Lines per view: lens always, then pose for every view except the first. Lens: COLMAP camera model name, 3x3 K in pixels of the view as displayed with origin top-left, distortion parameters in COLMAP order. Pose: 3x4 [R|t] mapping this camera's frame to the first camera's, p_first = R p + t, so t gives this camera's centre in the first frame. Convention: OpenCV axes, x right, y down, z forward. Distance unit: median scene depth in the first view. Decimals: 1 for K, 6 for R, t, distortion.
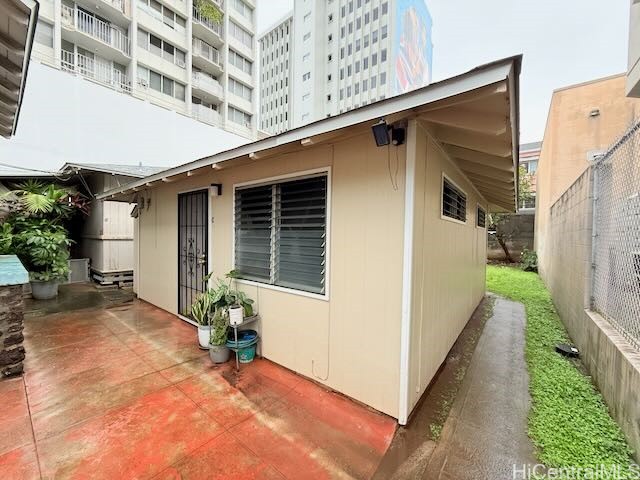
lens RADIAL K [[254.8, 0, 321.0], [0, 254.8, 240.9], [0, 0, 1]] dist [-0.000999, 0.000172]
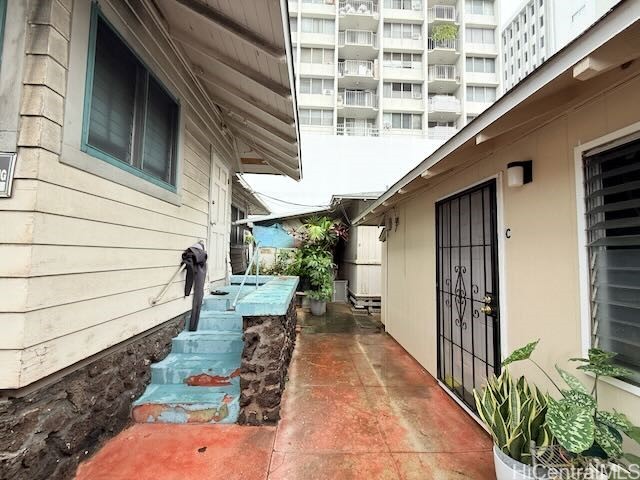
lens RADIAL K [[254.8, 0, 321.6], [0, 254.8, 240.6], [0, 0, 1]] dist [-0.000999, 0.000172]
pose [[0.654650, -0.049774, -0.754292, -0.176297], [-0.023756, 0.995982, -0.086340, -0.007470], [0.755559, 0.074441, 0.650837, 0.226388]]
